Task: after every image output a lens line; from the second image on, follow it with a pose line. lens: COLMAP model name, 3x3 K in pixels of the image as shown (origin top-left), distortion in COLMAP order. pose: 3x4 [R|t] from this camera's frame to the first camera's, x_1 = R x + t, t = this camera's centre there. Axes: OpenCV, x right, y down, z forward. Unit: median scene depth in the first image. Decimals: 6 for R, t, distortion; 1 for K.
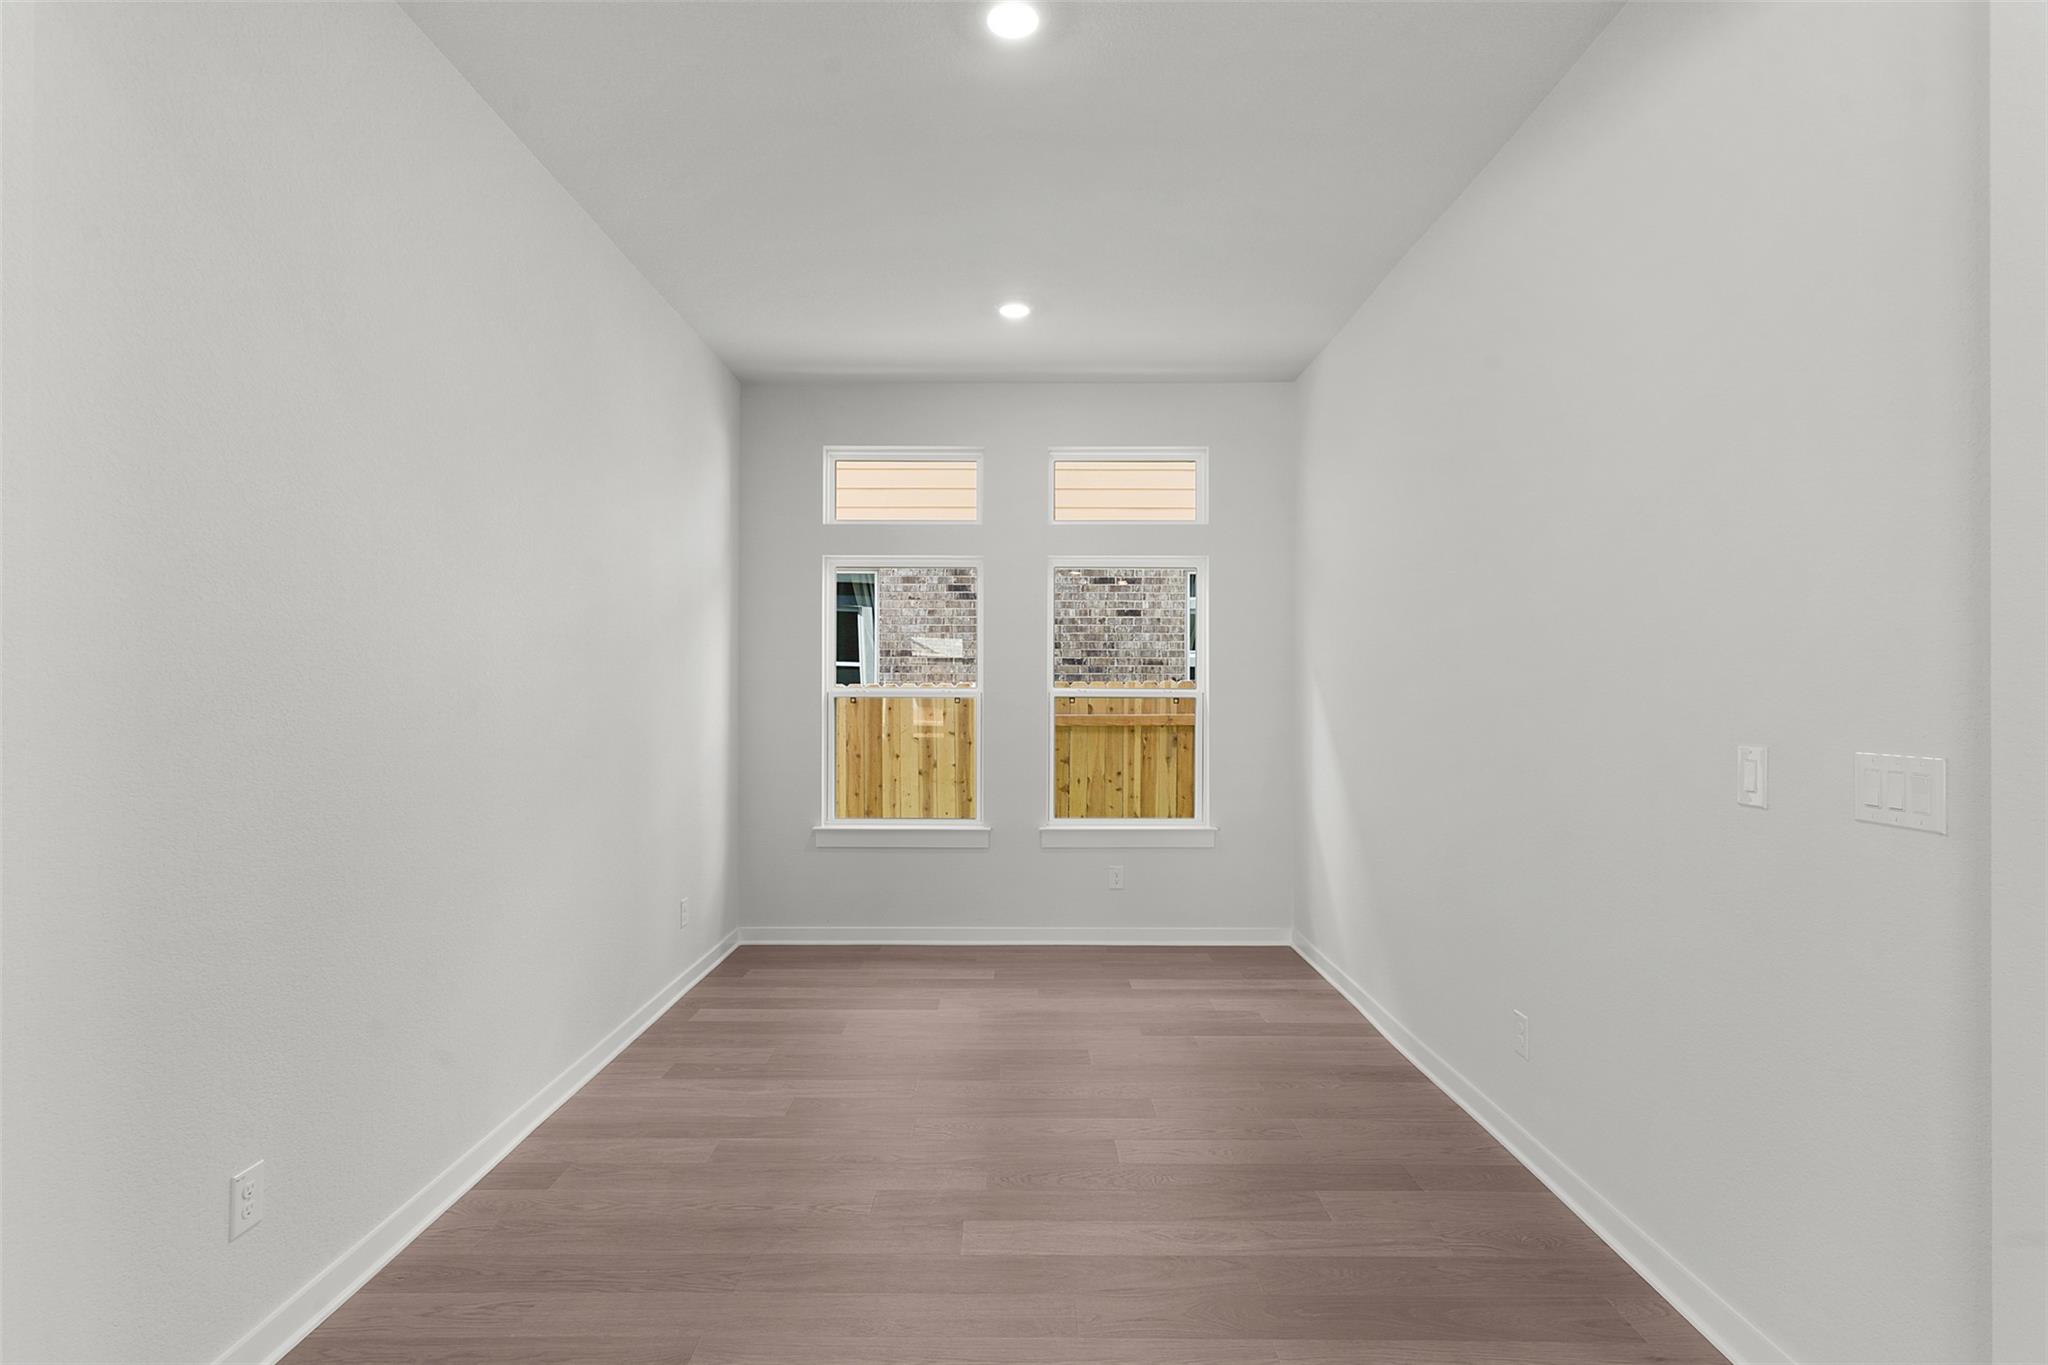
lens RADIAL K [[989.0, 0, 1023.2], [0, 989.0, 687.5], [0, 0, 1]] dist [-0.001700, -0.000192]
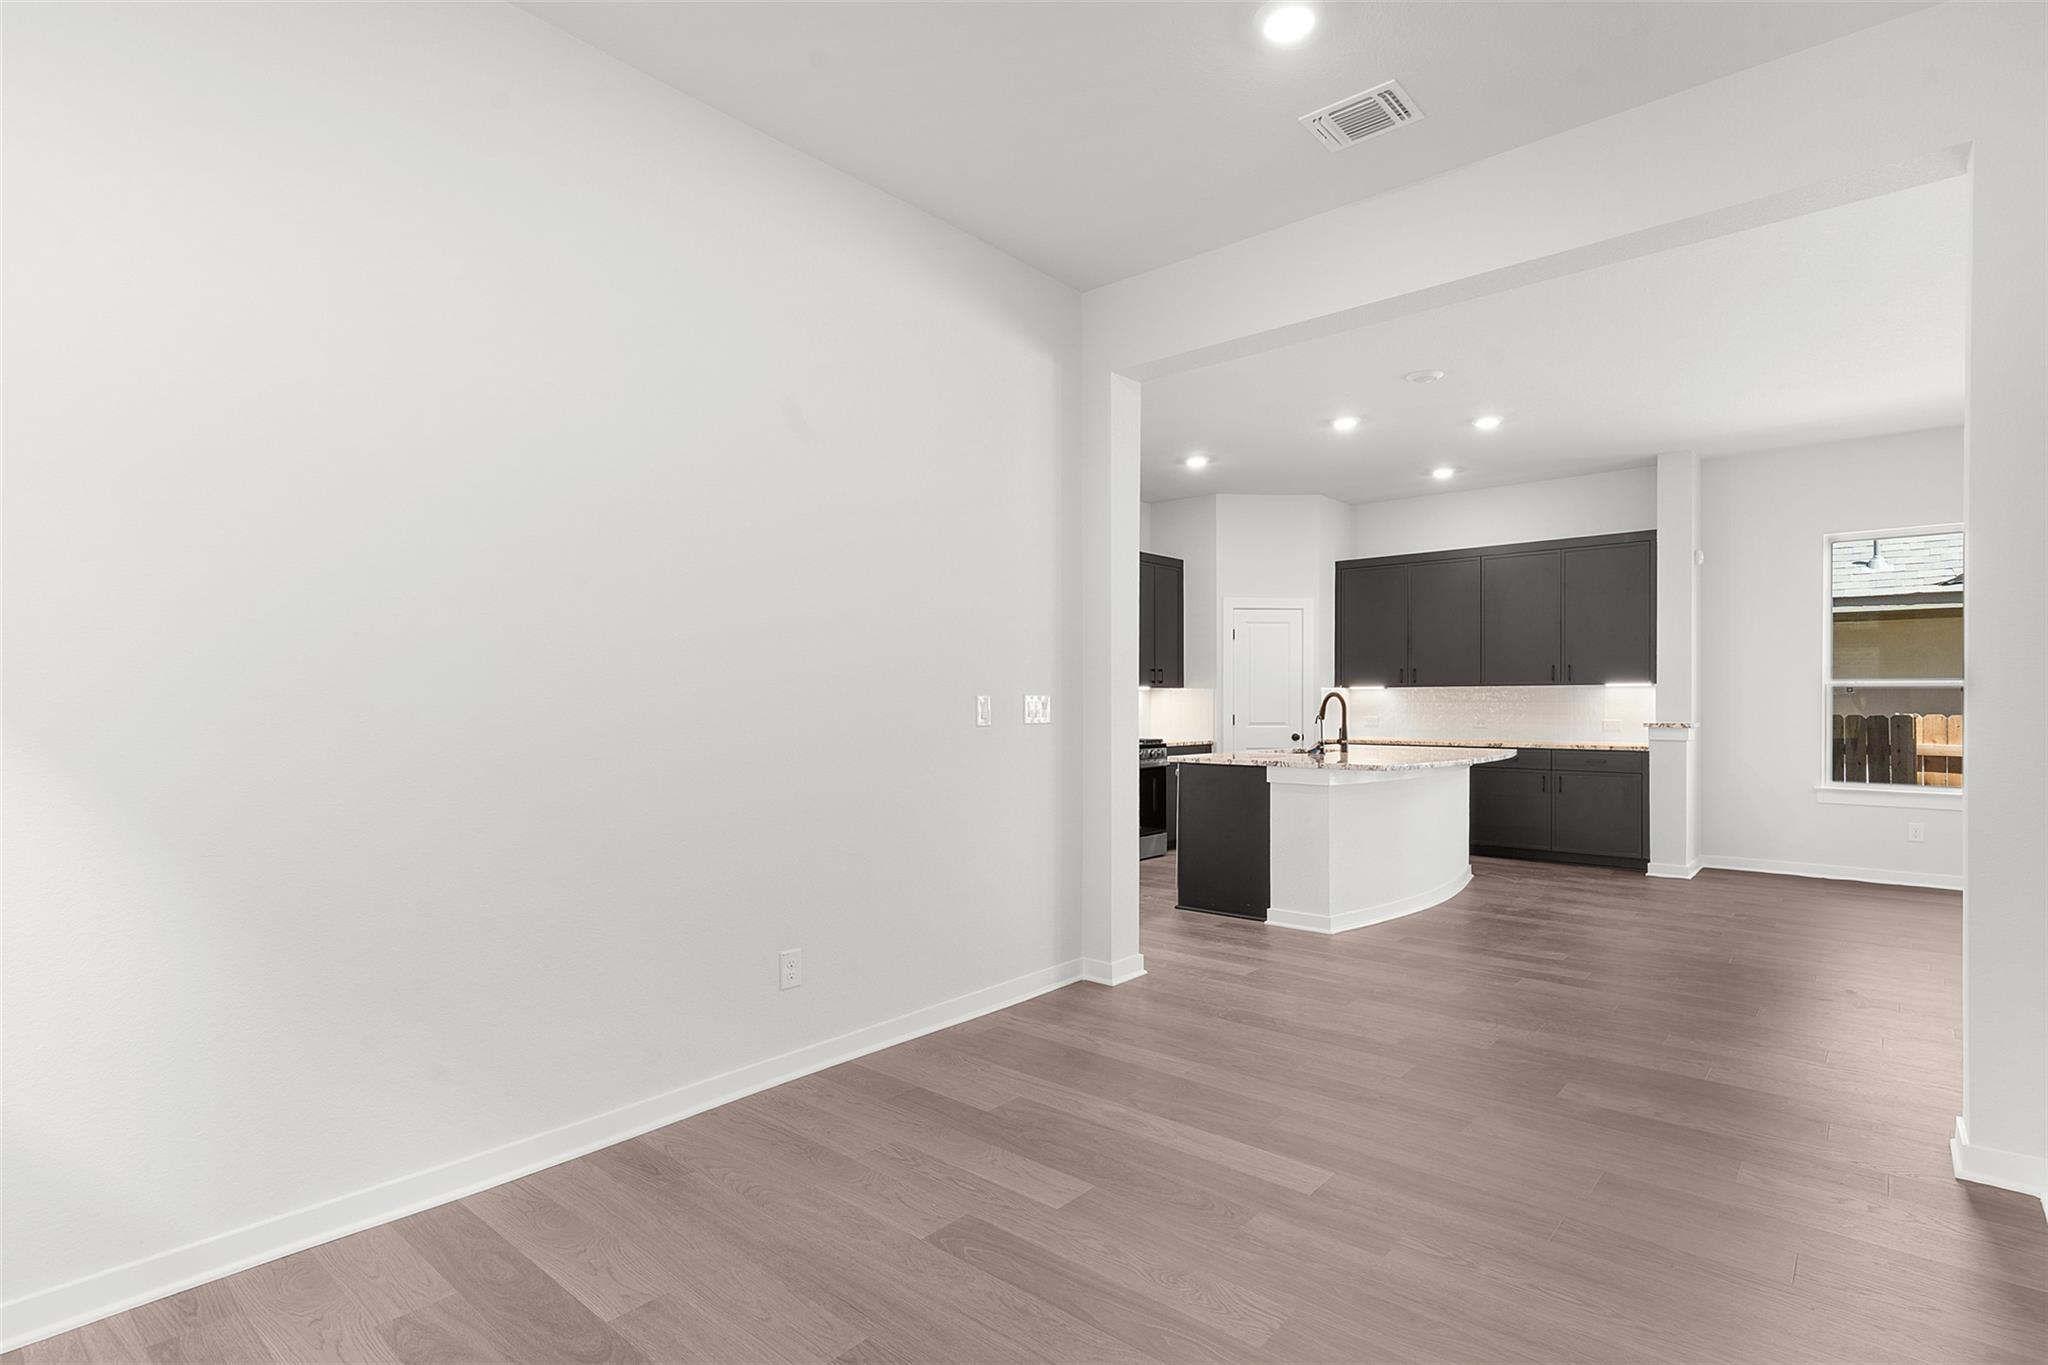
lens RADIAL K [[989.0, 0, 1025.4], [0, 989.0, 691.4], [0, 0, 1]] dist [-0.001700, -0.000192]
pose [[-0.749922, 0.004639, 0.661510, -0.517086], [-0.002841, 0.999944, -0.010233, 0.063004], [-0.661520, -0.009554, -0.749867, 2.008939]]
